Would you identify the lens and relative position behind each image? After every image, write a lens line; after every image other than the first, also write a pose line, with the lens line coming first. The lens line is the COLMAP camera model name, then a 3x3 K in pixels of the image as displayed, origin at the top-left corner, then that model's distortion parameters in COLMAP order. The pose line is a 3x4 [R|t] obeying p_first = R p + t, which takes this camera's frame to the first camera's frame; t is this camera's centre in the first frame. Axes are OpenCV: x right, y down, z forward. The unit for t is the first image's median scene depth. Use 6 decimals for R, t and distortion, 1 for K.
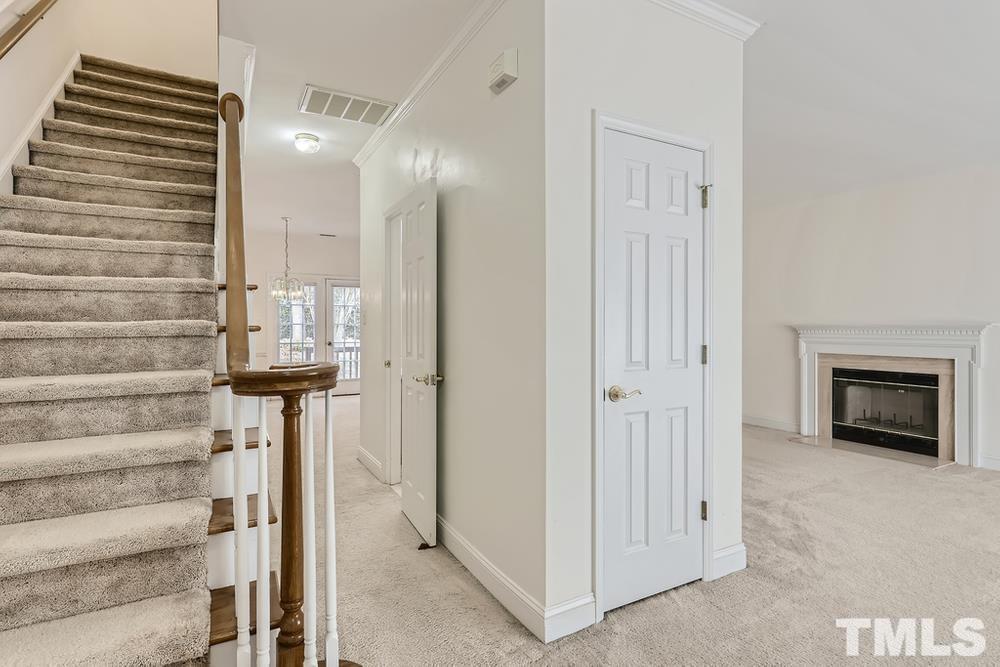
lens RADIAL K [[482.9, 0, 509.9], [0, 482.9, 328.1], [0, 0, 1]] dist [0.005784, -0.001607]
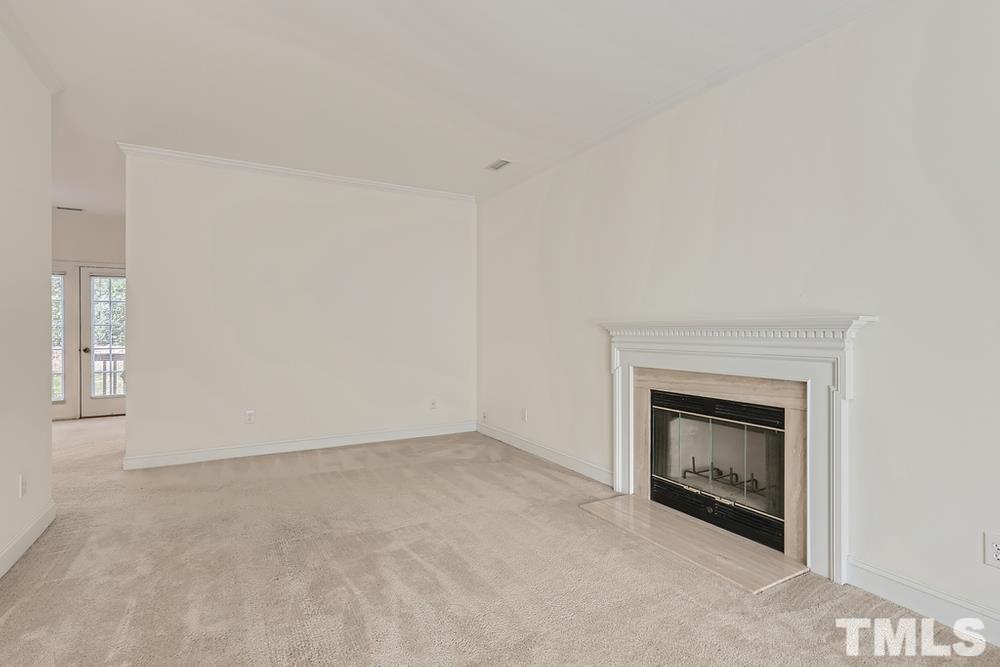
lens RADIAL K [[482.9, 0, 489.4], [0, 482.9, 330.6], [0, 0, 1]] dist [0.005784, -0.001607]
pose [[0.999800, -0.005230, -0.019319, 0.469824], [0.005346, 0.999968, 0.005947, -0.000102], [0.019287, -0.006049, 0.999796, 0.364718]]
